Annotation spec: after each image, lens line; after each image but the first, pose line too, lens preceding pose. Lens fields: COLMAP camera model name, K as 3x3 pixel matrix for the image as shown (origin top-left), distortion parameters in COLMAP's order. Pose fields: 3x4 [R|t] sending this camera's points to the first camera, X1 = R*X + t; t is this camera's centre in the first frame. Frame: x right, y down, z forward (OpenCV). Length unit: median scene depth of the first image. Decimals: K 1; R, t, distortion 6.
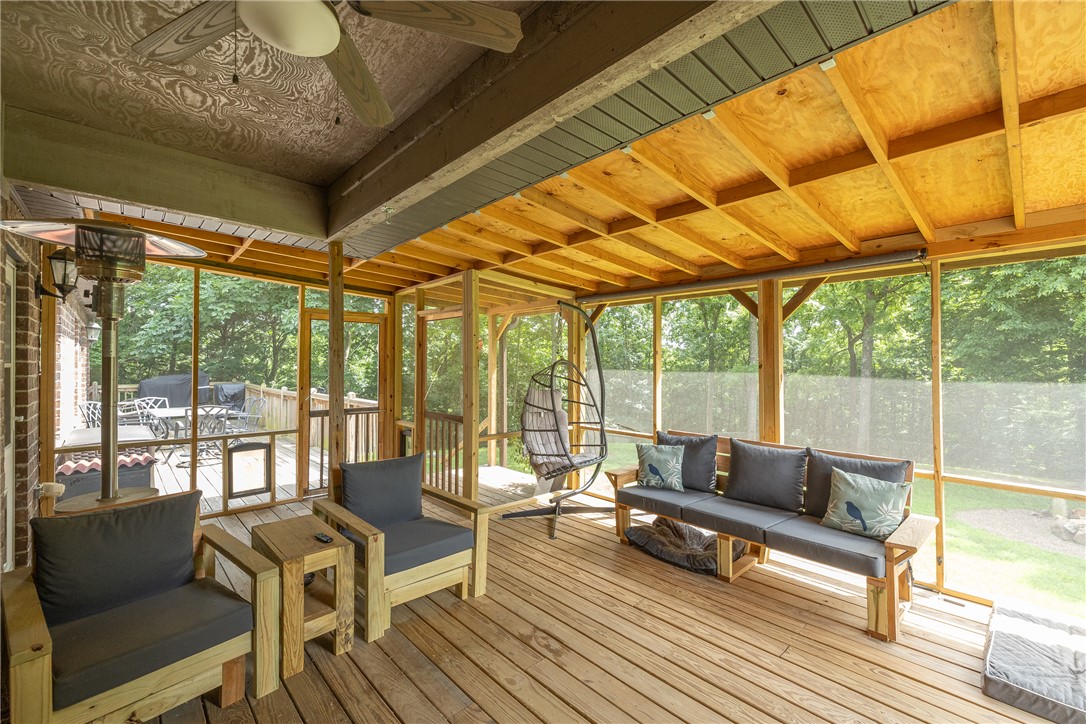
lens RADIAL K [[465.3, 0, 544.6], [0, 465.3, 364.2], [0, 0, 1]] dist [0.002070, 0.000101]
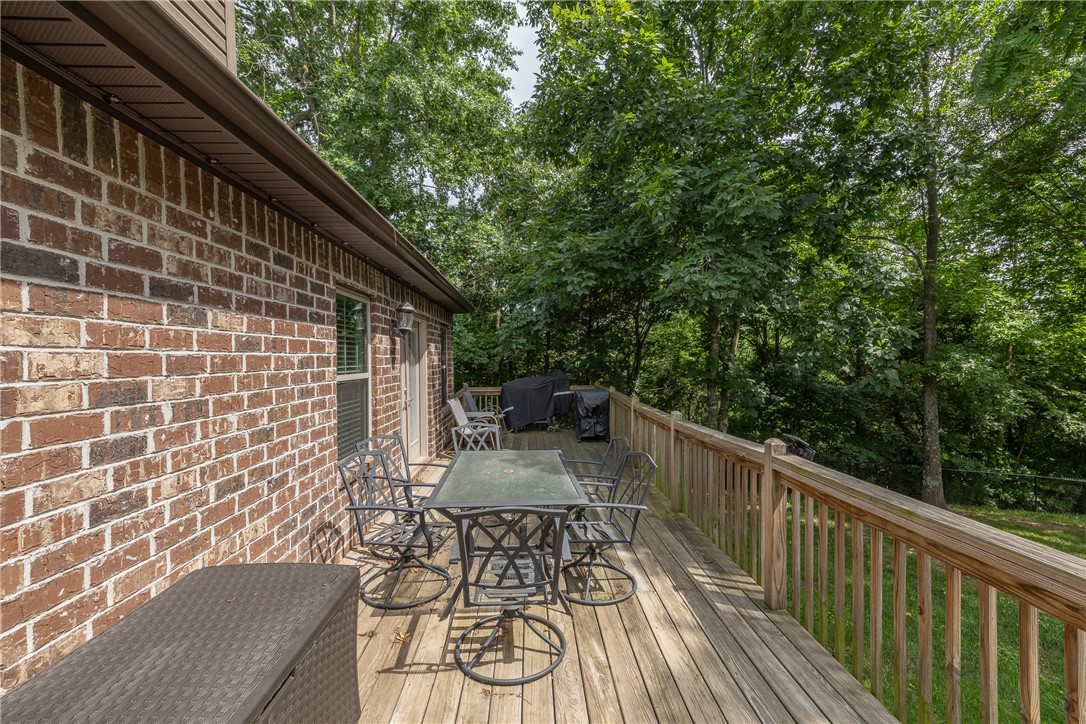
lens RADIAL K [[465.3, 0, 542.9], [0, 465.3, 363.8], [0, 0, 1]] dist [0.002070, 0.000101]
pose [[0.758582, 0.004288, -0.651563, -0.265933], [0.004161, 0.999926, 0.011425, -0.007803], [0.651564, -0.011378, 0.758508, 0.409125]]
